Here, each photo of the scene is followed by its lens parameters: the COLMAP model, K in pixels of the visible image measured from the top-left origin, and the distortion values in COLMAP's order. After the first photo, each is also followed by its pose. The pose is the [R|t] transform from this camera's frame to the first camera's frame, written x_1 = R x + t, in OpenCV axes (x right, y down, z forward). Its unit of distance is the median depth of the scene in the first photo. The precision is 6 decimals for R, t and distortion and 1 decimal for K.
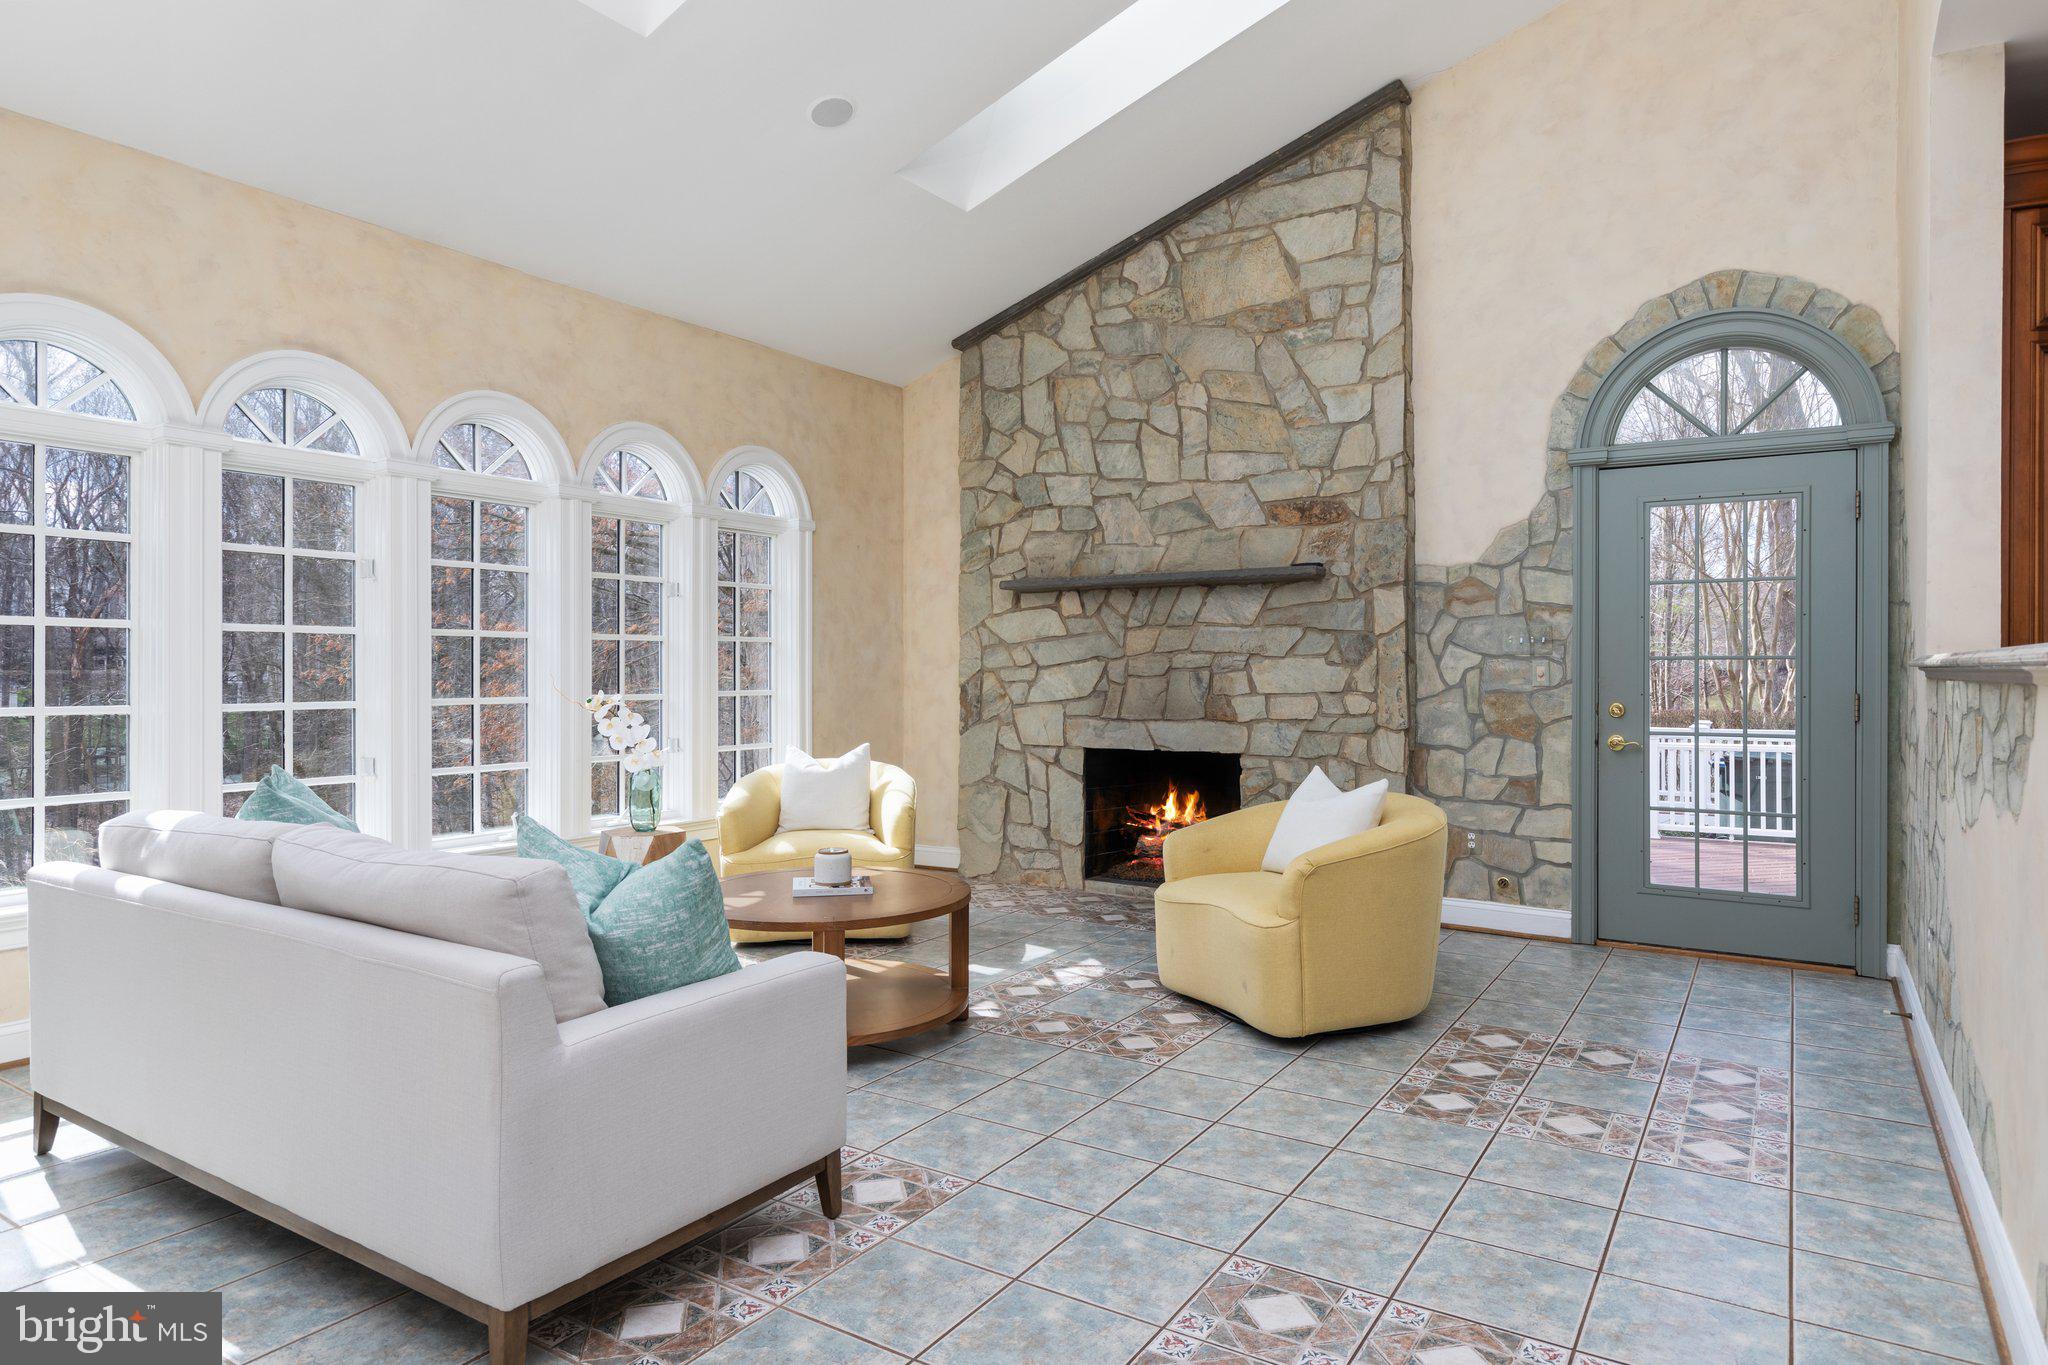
lens RADIAL K [[1230.6, 0, 1022.6], [0, 1230.6, 686.9], [0, 0, 1]] dist [0.005789, 0.001489]
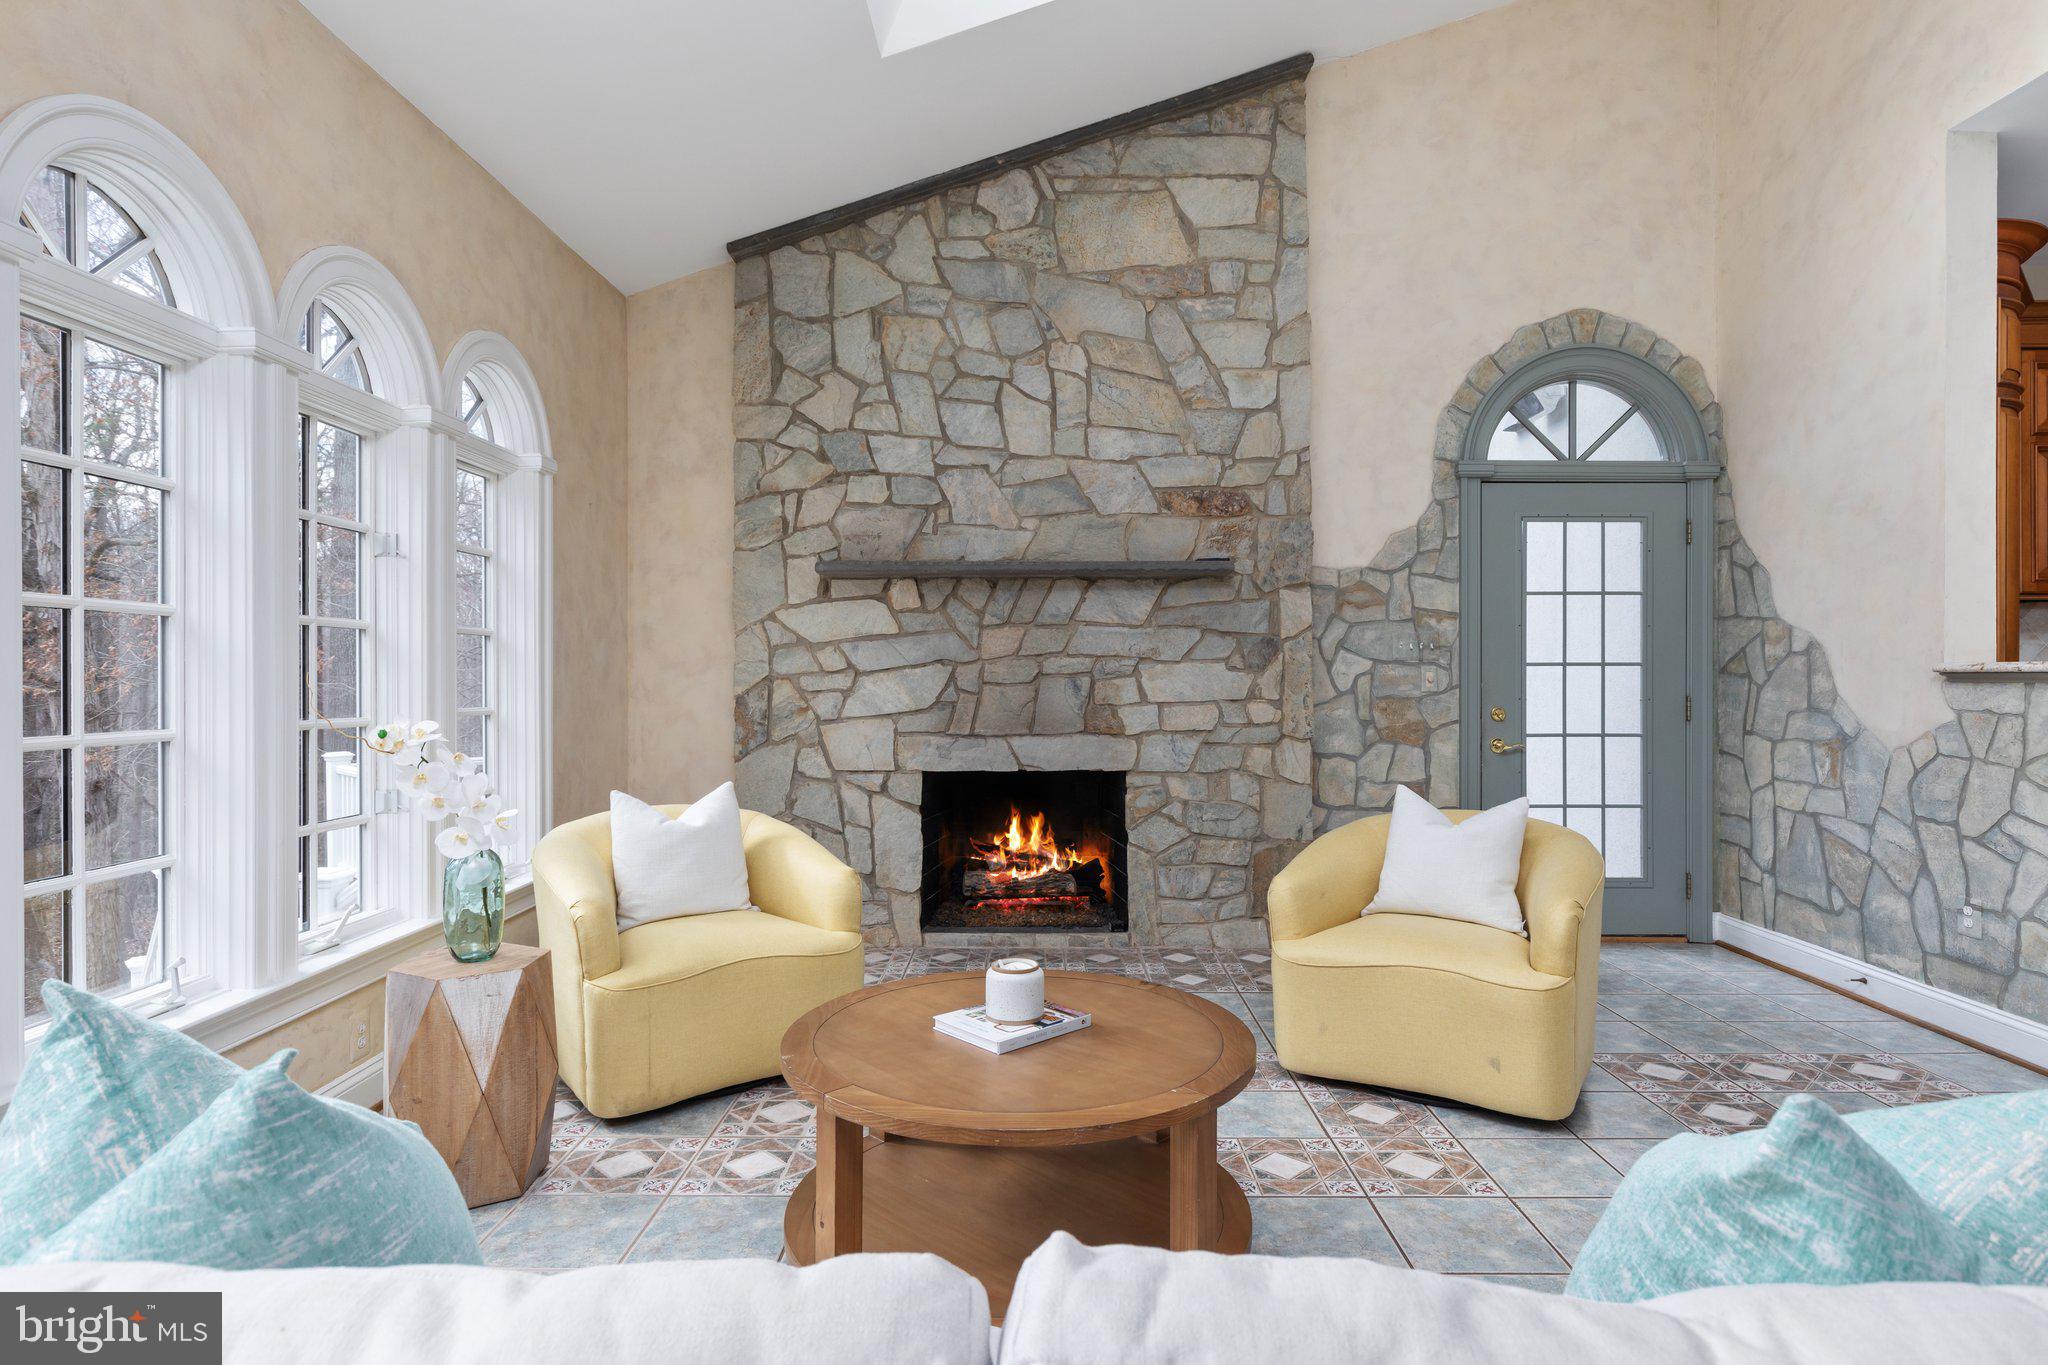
lens RADIAL K [[1123.4, 0, 1029.9], [0, 1123.4, 687.1], [0, 0, 1]] dist [0.004401, 0.000470]
pose [[0.838303, -0.006010, 0.545171, -0.331938], [0.008801, 0.999958, -0.002508, -0.004493], [-0.545133, 0.006900, 0.838321, 0.375251]]
